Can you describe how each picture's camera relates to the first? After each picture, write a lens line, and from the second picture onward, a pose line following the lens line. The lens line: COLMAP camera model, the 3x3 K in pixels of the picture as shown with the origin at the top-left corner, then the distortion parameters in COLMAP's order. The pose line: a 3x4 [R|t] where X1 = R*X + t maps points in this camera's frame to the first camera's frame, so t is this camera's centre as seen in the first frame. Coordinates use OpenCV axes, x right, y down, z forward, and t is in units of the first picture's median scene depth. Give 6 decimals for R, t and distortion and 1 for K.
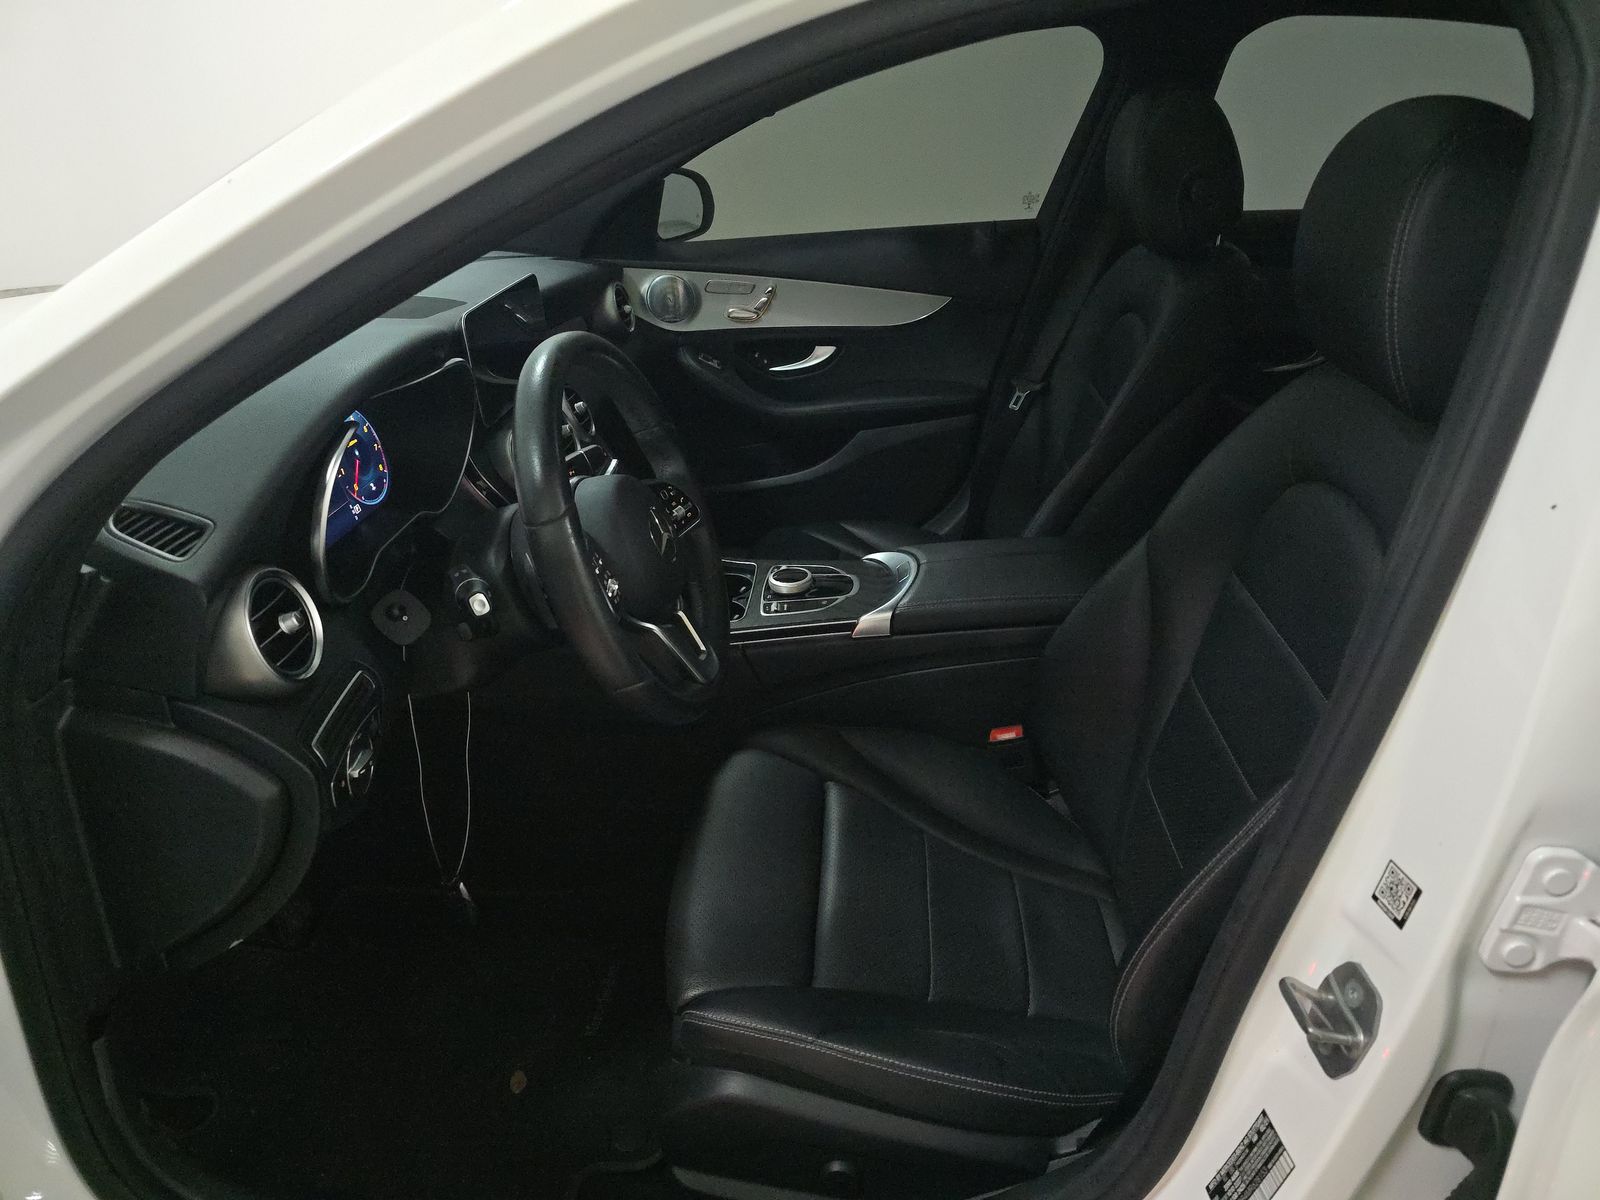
lens RADIAL K [[1063.2, 0, 798.2], [0, 1063.2, 612.6], [0, 0, 1]] dist [0.040591, -0.030446]
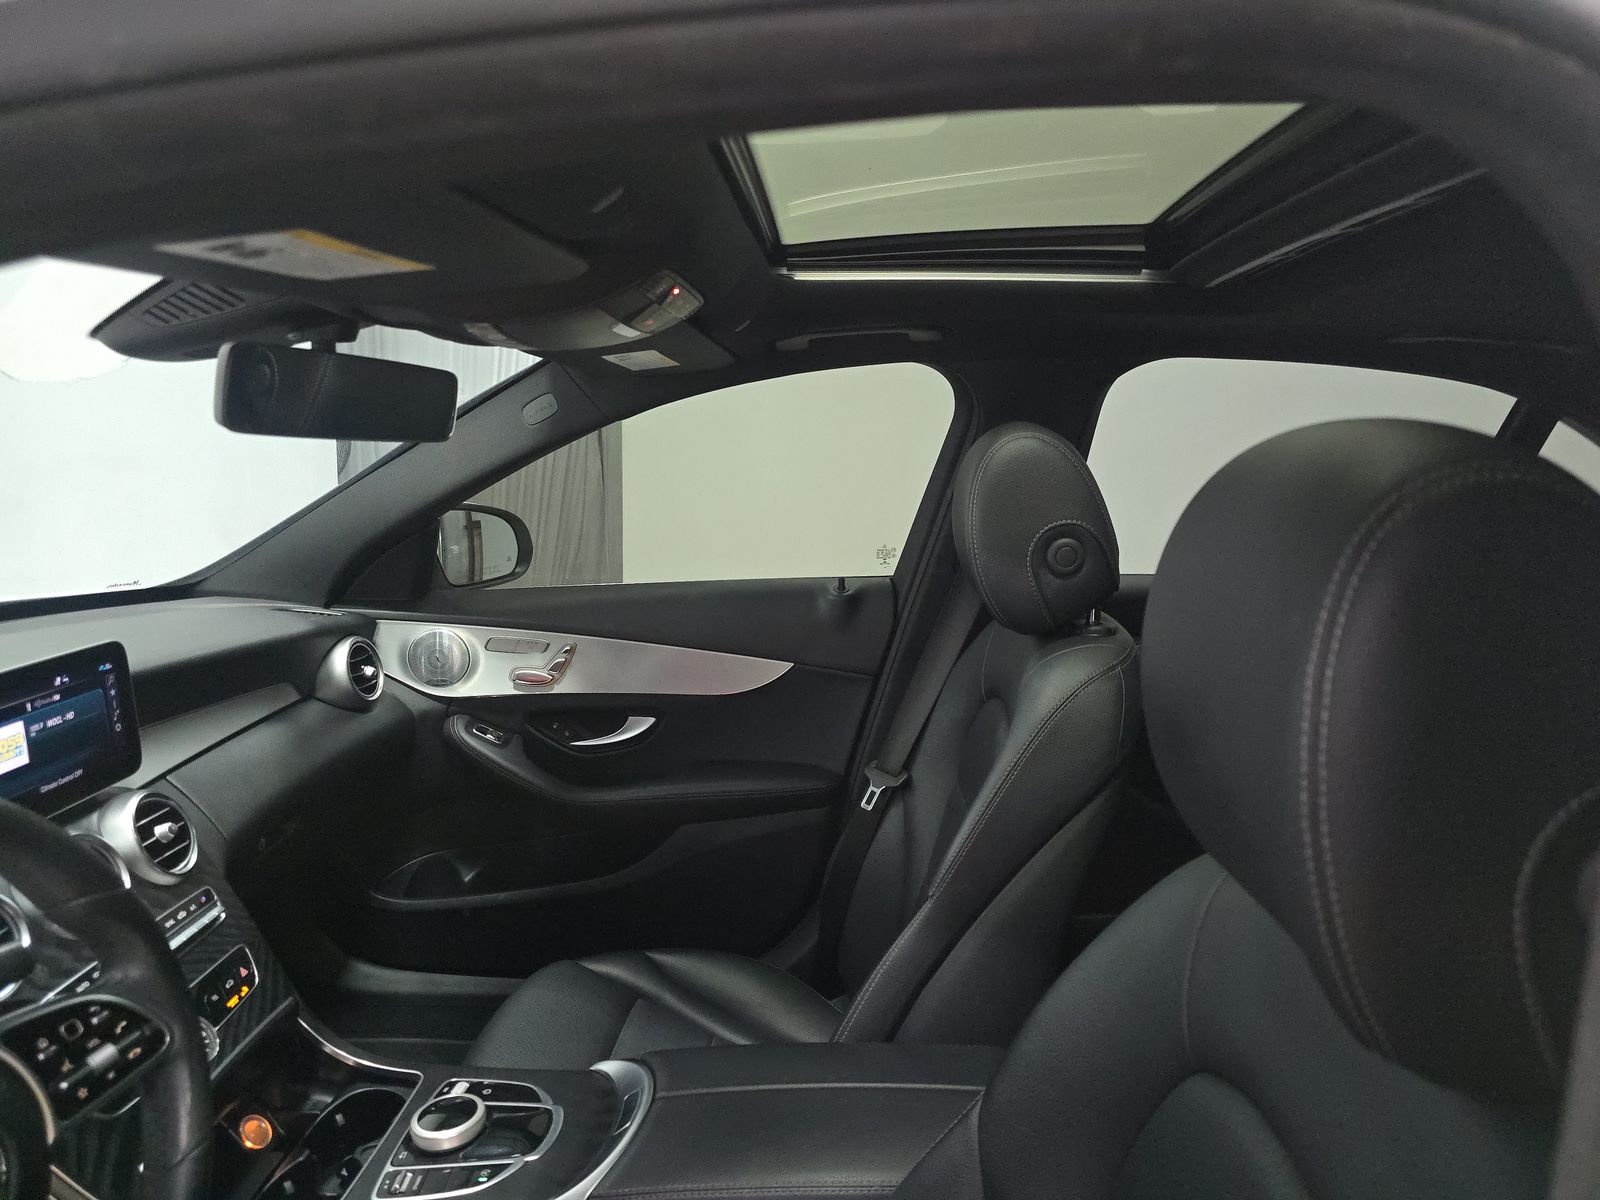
lens RADIAL K [[1063.2, 0, 796.6], [0, 1063.2, 587.2], [0, 0, 1]] dist [0.040591, -0.030446]
pose [[0.999456, 0.025432, 0.020983, 0.130561], [-0.017234, 0.945517, -0.325116, -0.091229], [-0.028108, 0.324578, 0.945441, 0.228797]]
